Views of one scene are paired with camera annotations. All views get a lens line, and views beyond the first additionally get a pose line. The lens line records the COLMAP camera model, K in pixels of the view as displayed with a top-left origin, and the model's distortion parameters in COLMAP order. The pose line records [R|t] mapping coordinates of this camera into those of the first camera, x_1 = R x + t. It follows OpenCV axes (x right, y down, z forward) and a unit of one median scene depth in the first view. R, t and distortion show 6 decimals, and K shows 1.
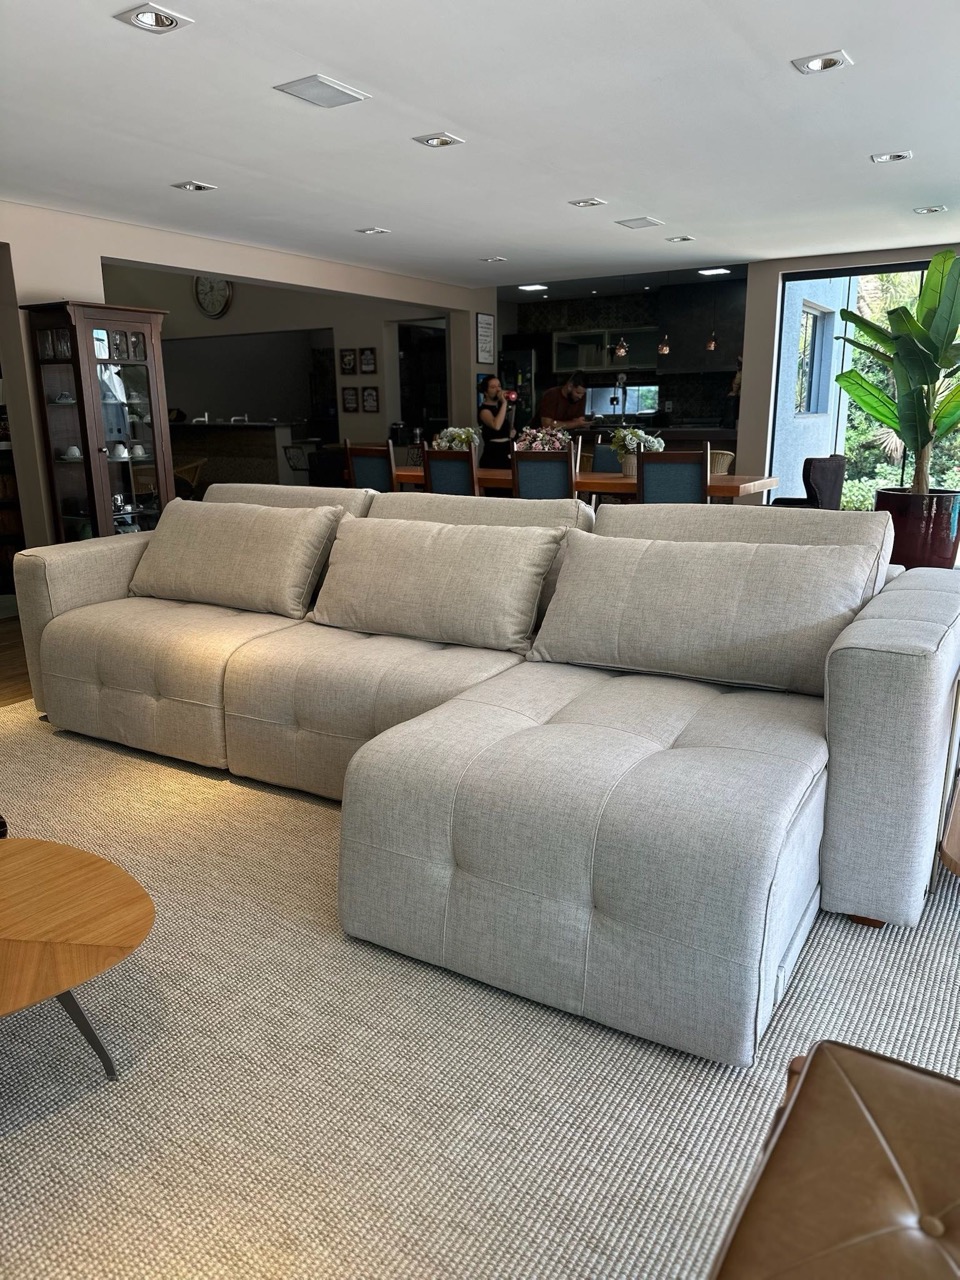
lens RADIAL K [[925.1, 0, 483.5], [0, 925.1, 635.6], [0, 0, 1]] dist [0.066794, -0.027950]
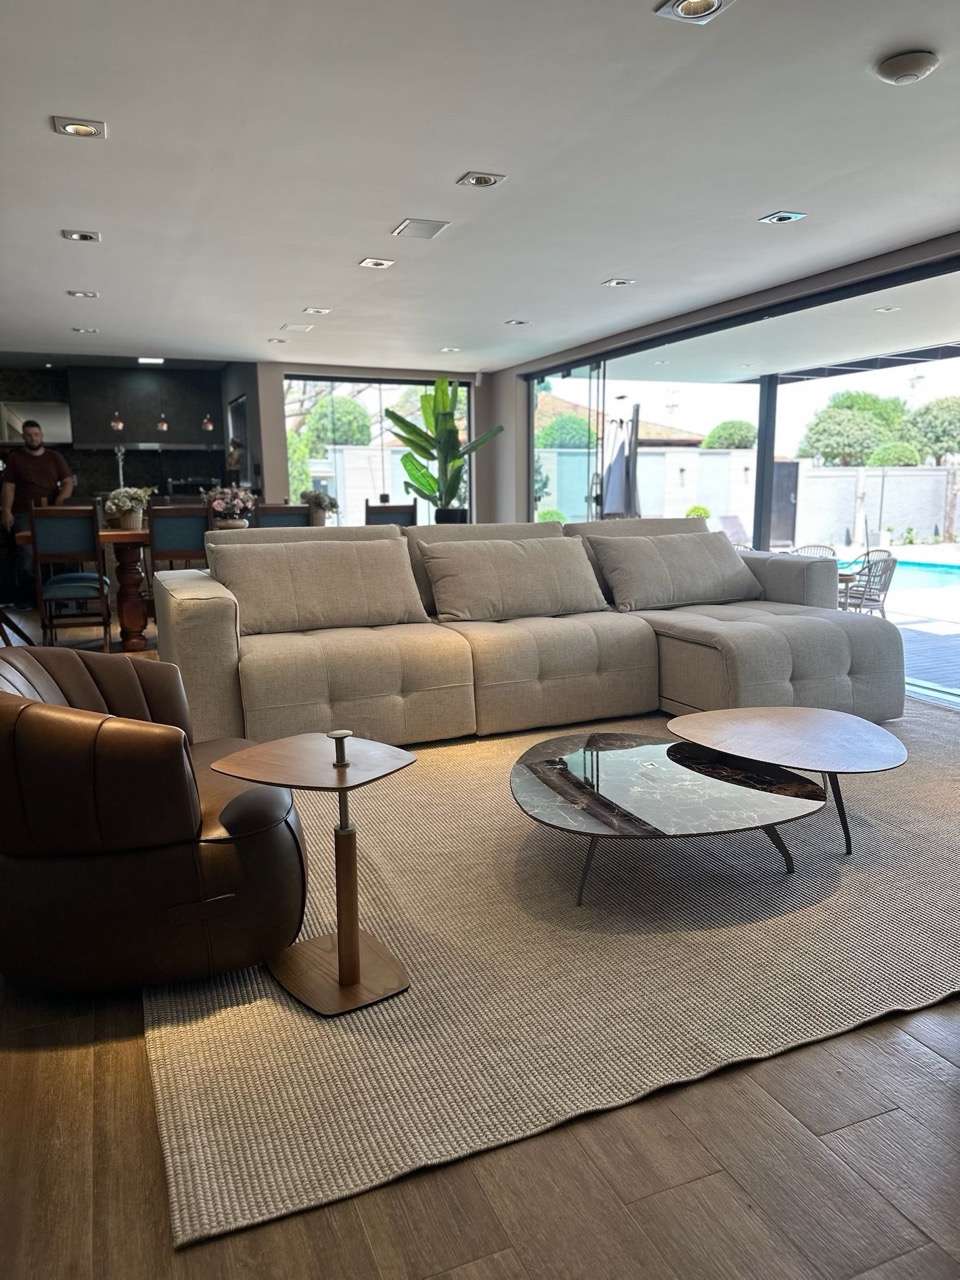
lens RADIAL K [[925.1, 0, 483.3], [0, 925.1, 645.2], [0, 0, 1]] dist [0.066794, -0.027950]
pose [[0.574891, -0.138304, 0.806456, -1.256546], [0.205208, 0.978482, 0.021521, -0.000100], [-0.792079, 0.153119, 0.590902, 0.214904]]
